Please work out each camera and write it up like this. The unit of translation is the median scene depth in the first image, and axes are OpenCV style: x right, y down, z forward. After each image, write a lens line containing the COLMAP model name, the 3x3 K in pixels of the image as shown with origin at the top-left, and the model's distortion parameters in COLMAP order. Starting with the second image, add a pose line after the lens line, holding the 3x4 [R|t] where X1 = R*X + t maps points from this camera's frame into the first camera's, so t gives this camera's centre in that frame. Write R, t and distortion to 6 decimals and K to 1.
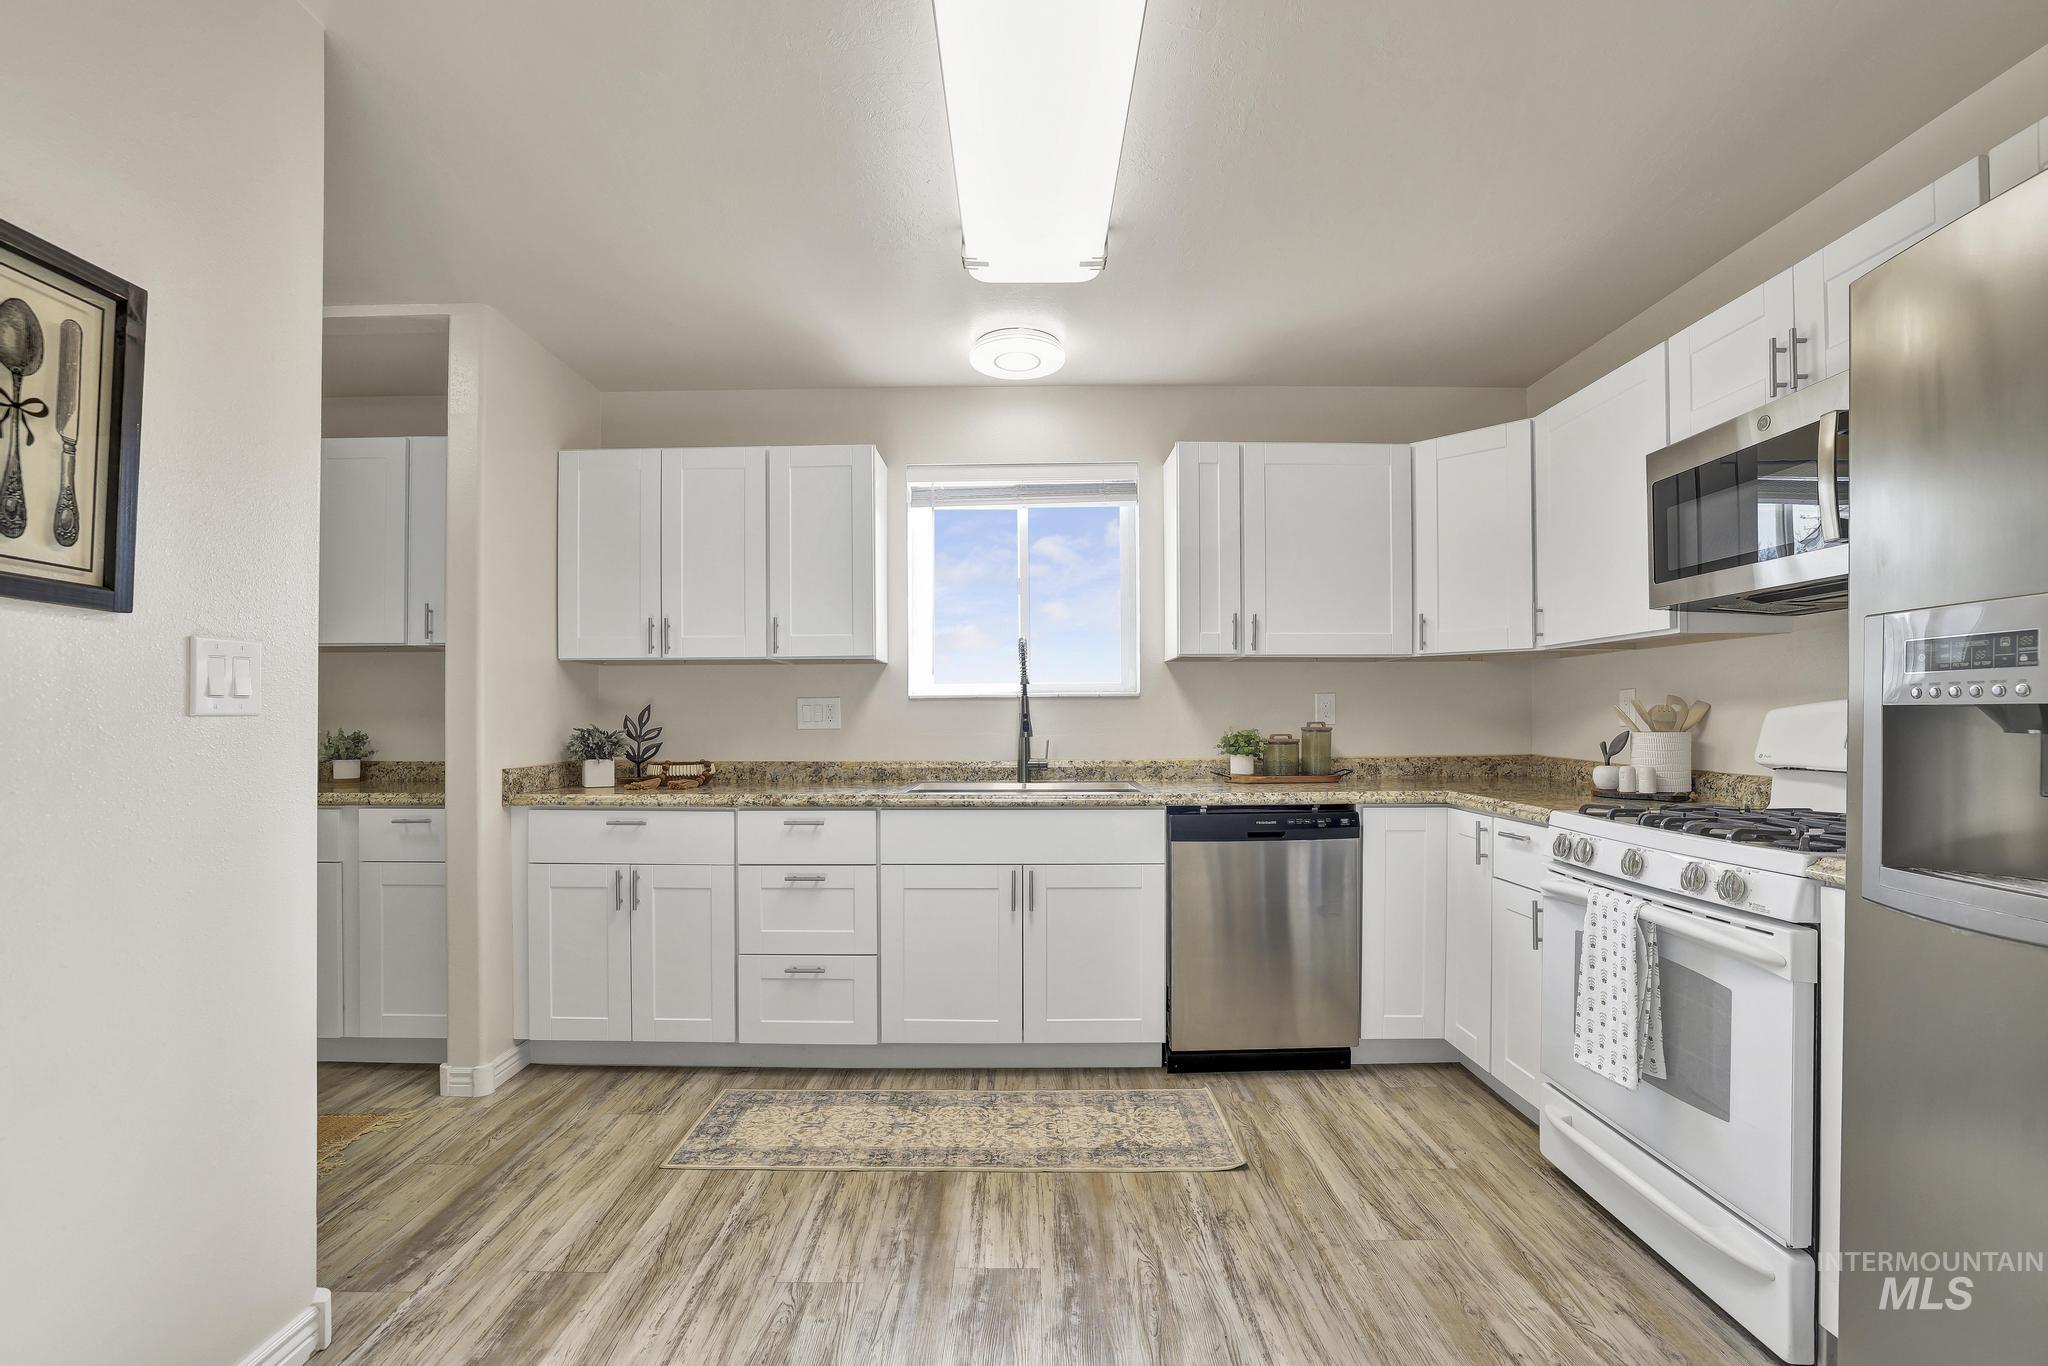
lens RADIAL K [[906.6, 0, 1019.8], [0, 906.6, 732.4], [0, 0, 1]] dist [-0.048990, 0.019972]
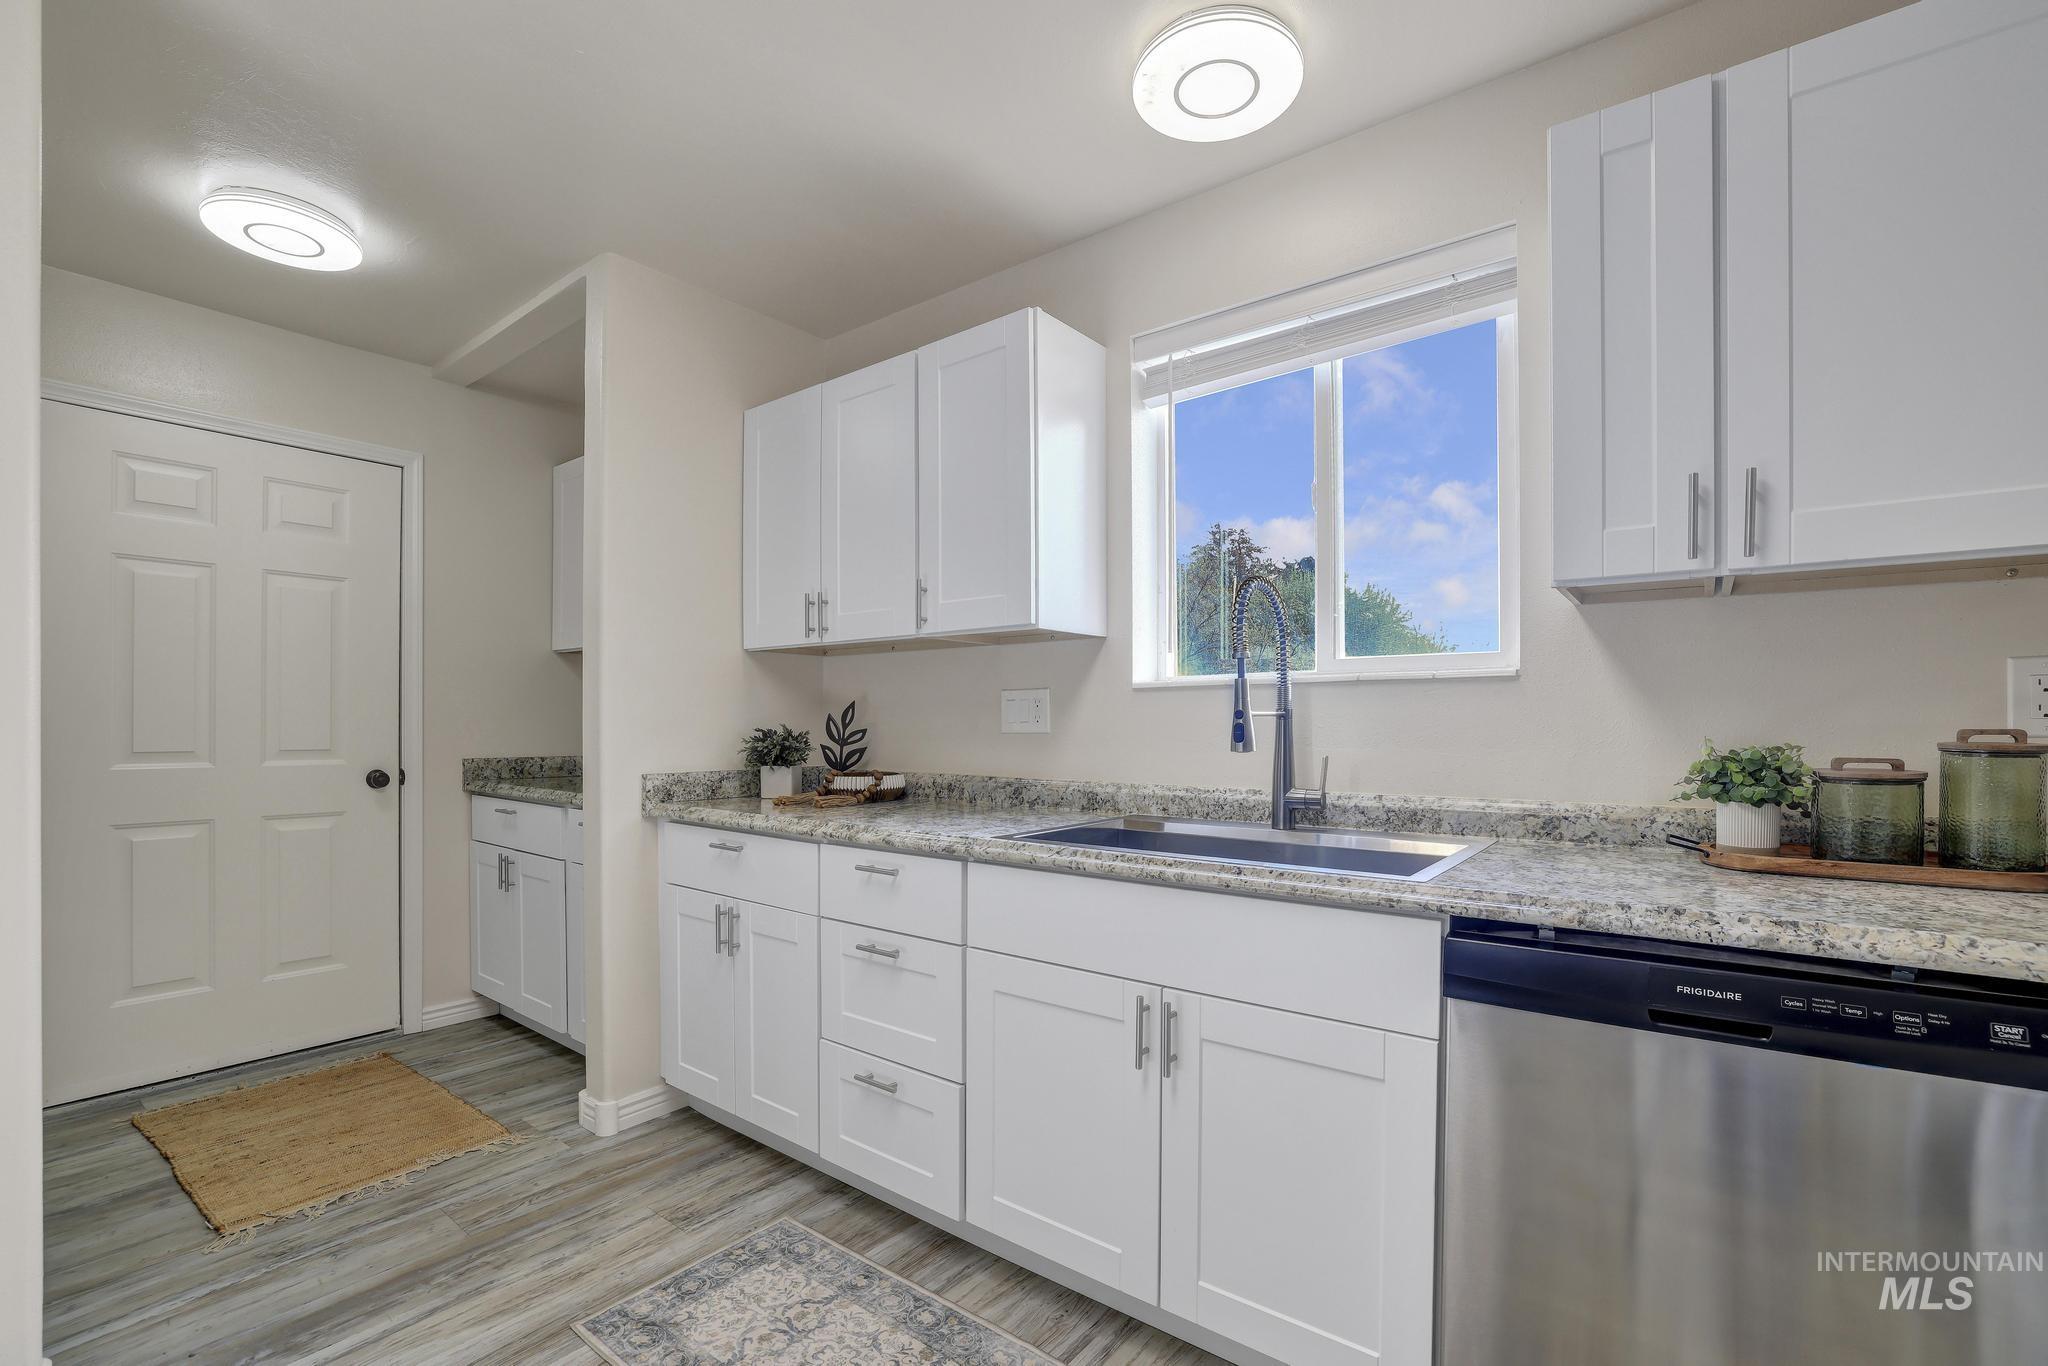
lens RADIAL K [[906.6, 0, 1019.8], [0, 906.6, 732.4], [0, 0, 1]] dist [-0.048990, 0.019972]
pose [[0.790470, 0.010955, -0.612403, 0.247126], [-0.010199, 0.999937, 0.004722, -0.008466], [0.612416, 0.002513, 0.790532, 0.478826]]
